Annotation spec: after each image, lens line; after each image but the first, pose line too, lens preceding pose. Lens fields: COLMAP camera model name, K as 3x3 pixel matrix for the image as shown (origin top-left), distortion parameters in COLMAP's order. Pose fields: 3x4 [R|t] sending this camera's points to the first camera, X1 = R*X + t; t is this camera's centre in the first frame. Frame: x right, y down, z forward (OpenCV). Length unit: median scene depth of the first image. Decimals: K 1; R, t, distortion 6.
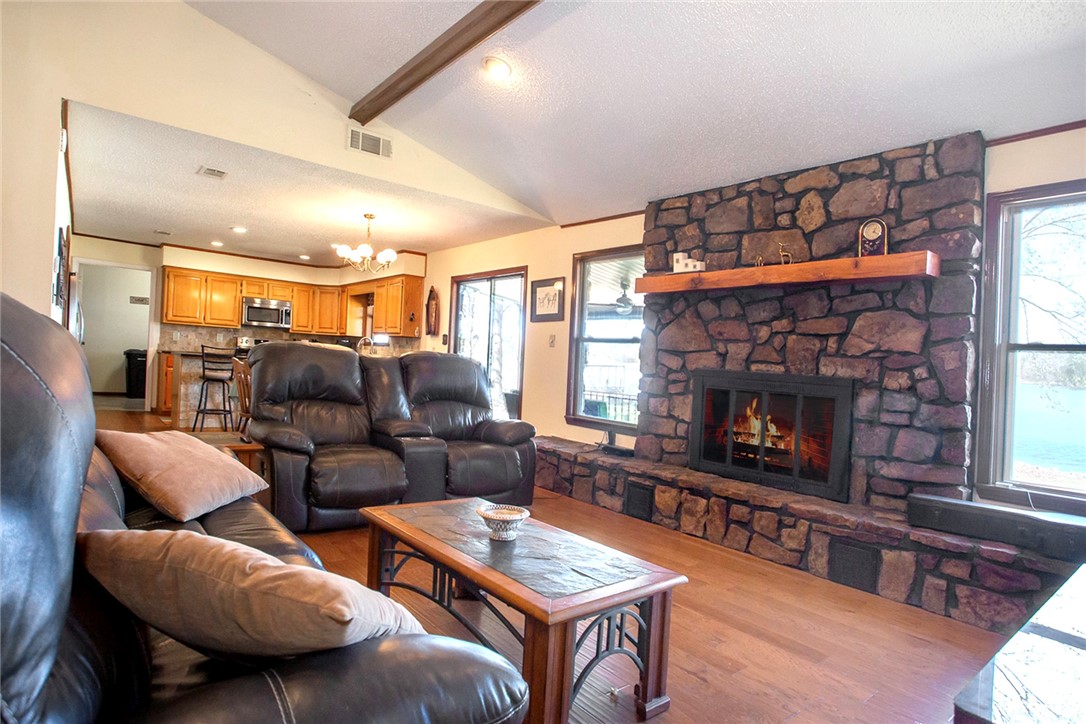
lens RADIAL K [[613.9, 0, 545.4], [0, 613.9, 363.0], [0, 0, 1]] dist [-0.051367, 0.001756]
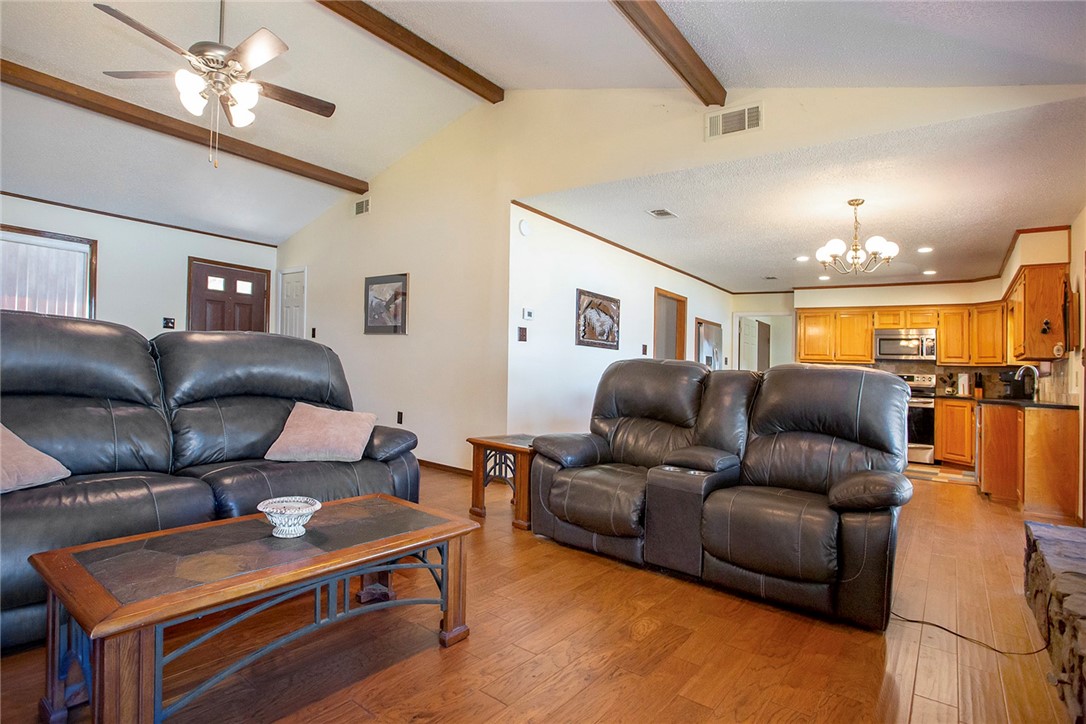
lens RADIAL K [[556.7, 0, 511.2], [0, 556.7, 354.0], [0, 0, 1]] dist [-0.044687, 0.003481]
pose [[0.221670, -0.082644, -0.971613, 0.353702], [-0.027869, 0.995458, -0.091031, 0.037817], [0.974723, 0.047257, 0.218360, 0.544943]]
